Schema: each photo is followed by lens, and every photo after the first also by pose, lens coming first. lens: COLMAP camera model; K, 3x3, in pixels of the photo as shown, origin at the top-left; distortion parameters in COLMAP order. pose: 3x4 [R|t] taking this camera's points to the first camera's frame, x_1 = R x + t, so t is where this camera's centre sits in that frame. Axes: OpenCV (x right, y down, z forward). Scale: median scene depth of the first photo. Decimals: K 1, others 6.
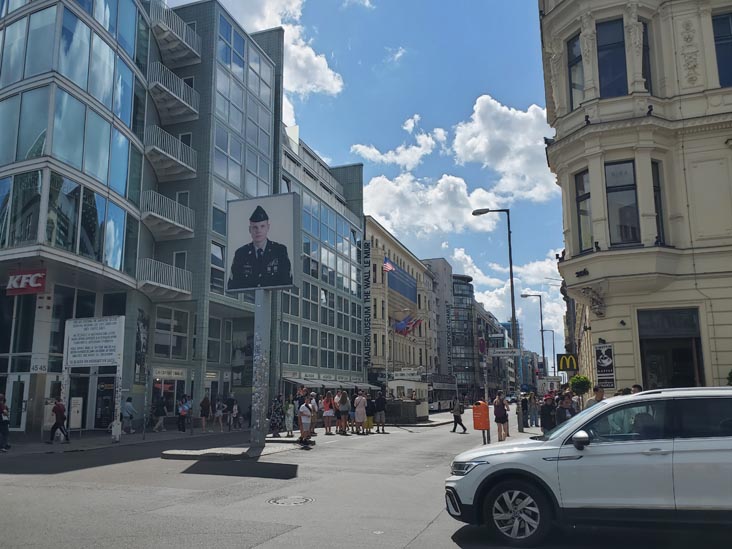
lens RADIAL K [[580.7, 0, 363.7], [0, 580.7, 298.5], [0, 0, 1]] dist [0.340607, -0.000603]
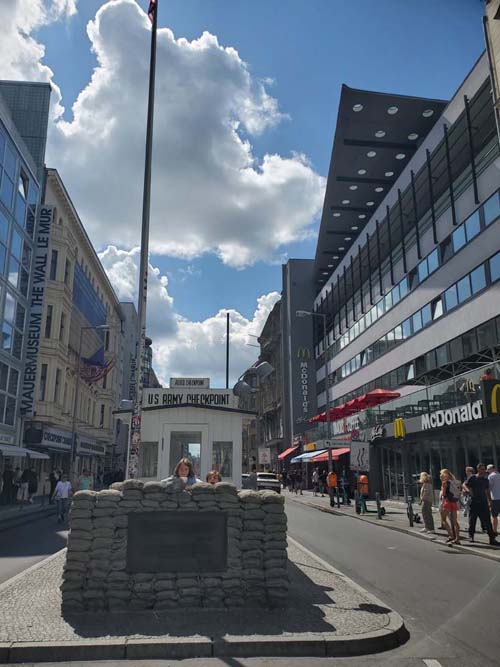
lens RADIAL K [[505.5, 0, 241.0], [0, 505.5, 352.5], [0, 0, 1]] dist [0.008660, 0.001008]
pose [[0.913595, 0.099115, 0.394362, -0.001900], [-0.074166, 0.994187, -0.078054, 0.075680], [-0.399805, 0.042061, 0.915634, 0.467580]]
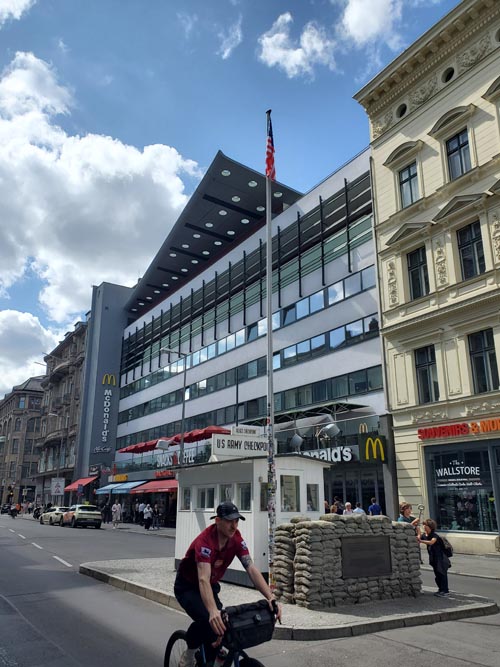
lens RADIAL K [[523.7, 0, 239.2], [0, 523.7, 354.6], [0, 0, 1]] dist [0.056651, -0.001578]
pose [[0.615477, 0.215538, 0.758111, -0.117965], [-0.133907, 0.976492, -0.168913, 0.079108], [-0.776696, 0.002446, 0.629870, 0.494584]]
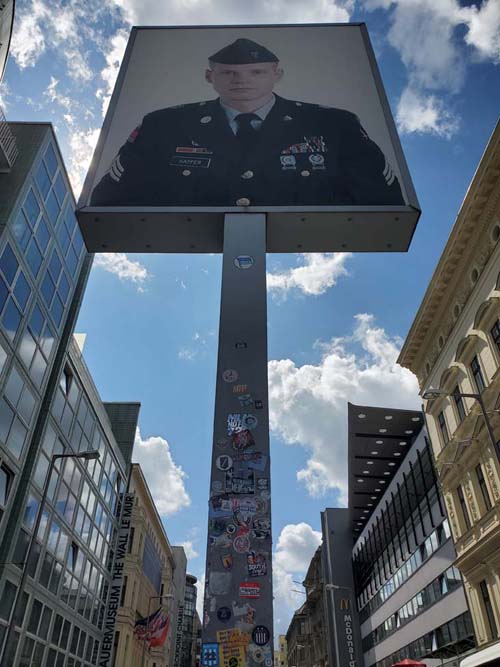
lens RADIAL K [[523.7, 0, 239.2], [0, 523.7, 354.6], [0, 0, 1]] dist [0.056651, -0.001578]
pose [[0.946280, 0.212821, 0.243435, -0.070205], [-0.084836, 0.889895, -0.448207, 0.040645], [-0.312019, 0.403477, 0.860146, 0.271736]]
